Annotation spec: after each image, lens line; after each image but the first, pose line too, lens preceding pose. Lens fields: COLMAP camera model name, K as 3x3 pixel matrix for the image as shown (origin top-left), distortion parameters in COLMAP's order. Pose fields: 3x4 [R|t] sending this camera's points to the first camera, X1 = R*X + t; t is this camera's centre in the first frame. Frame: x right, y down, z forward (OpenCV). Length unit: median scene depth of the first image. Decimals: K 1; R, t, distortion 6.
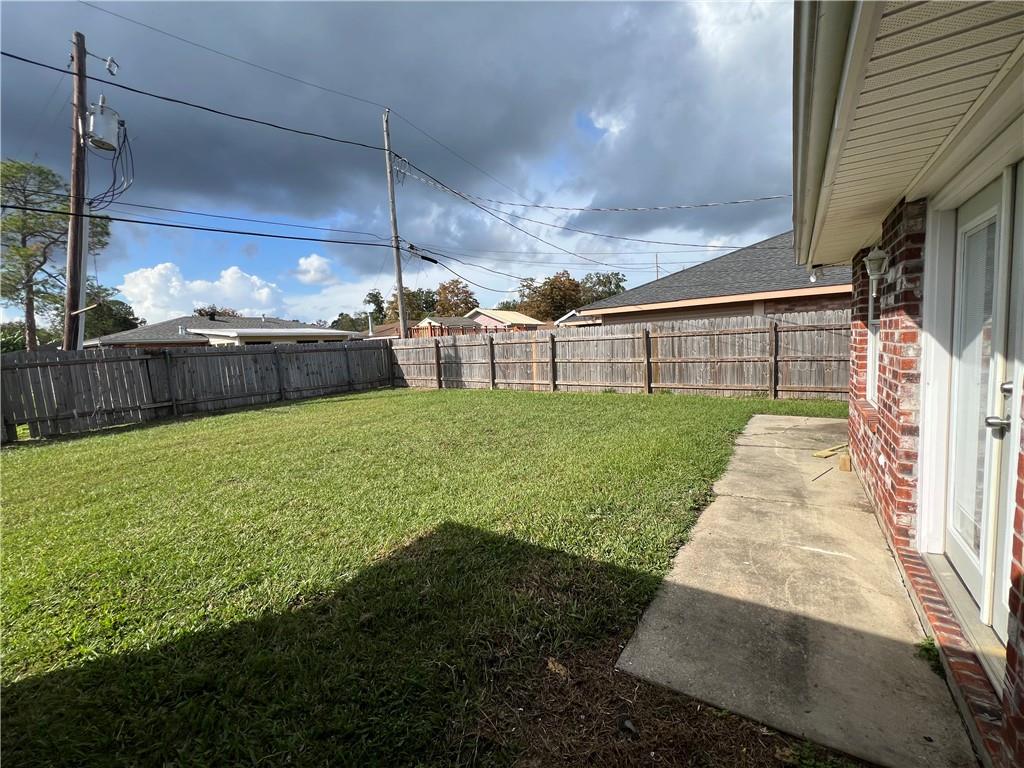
lens RADIAL K [[413.1, 0, 513.2], [0, 413.1, 384.4], [0, 0, 1]] dist [-0.002091, -0.000158]
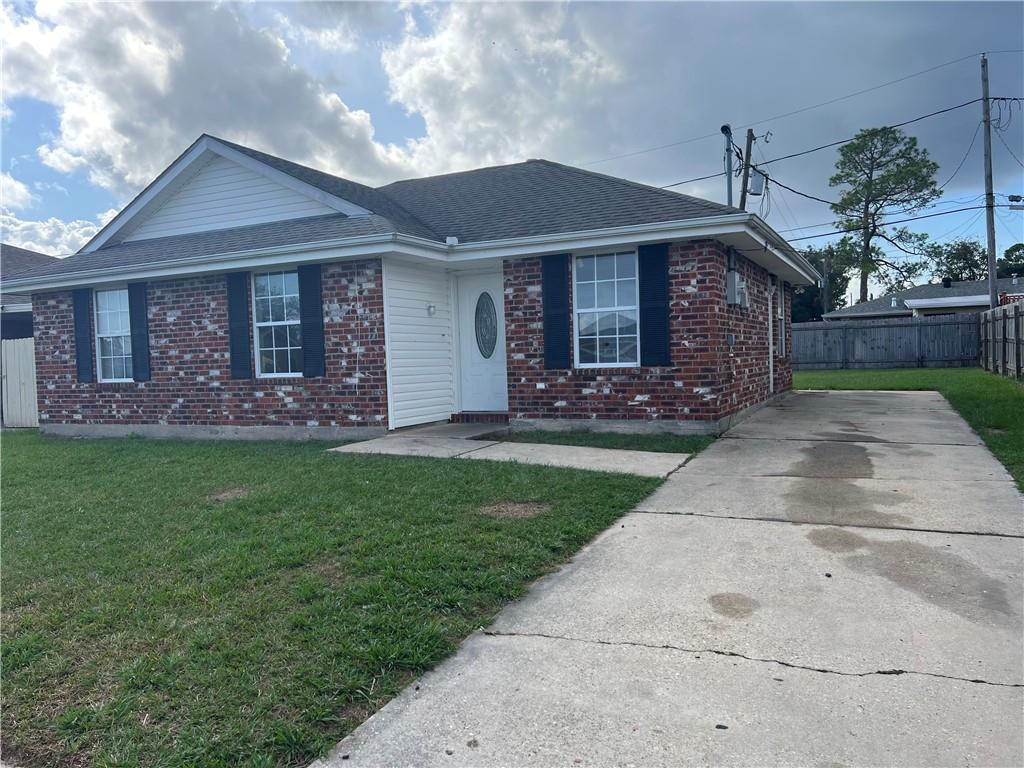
lens RADIAL K [[775.0, 0, 512.0], [0, 775.0, 384.1], [0, 0, 1]] dist [0.001204, 0.000504]
pose [[0.131643, 0.085744, -0.987582, 1.399700], [-0.067121, 0.994737, 0.077418, -0.024989], [0.989022, 0.056096, 0.136705, -0.206280]]
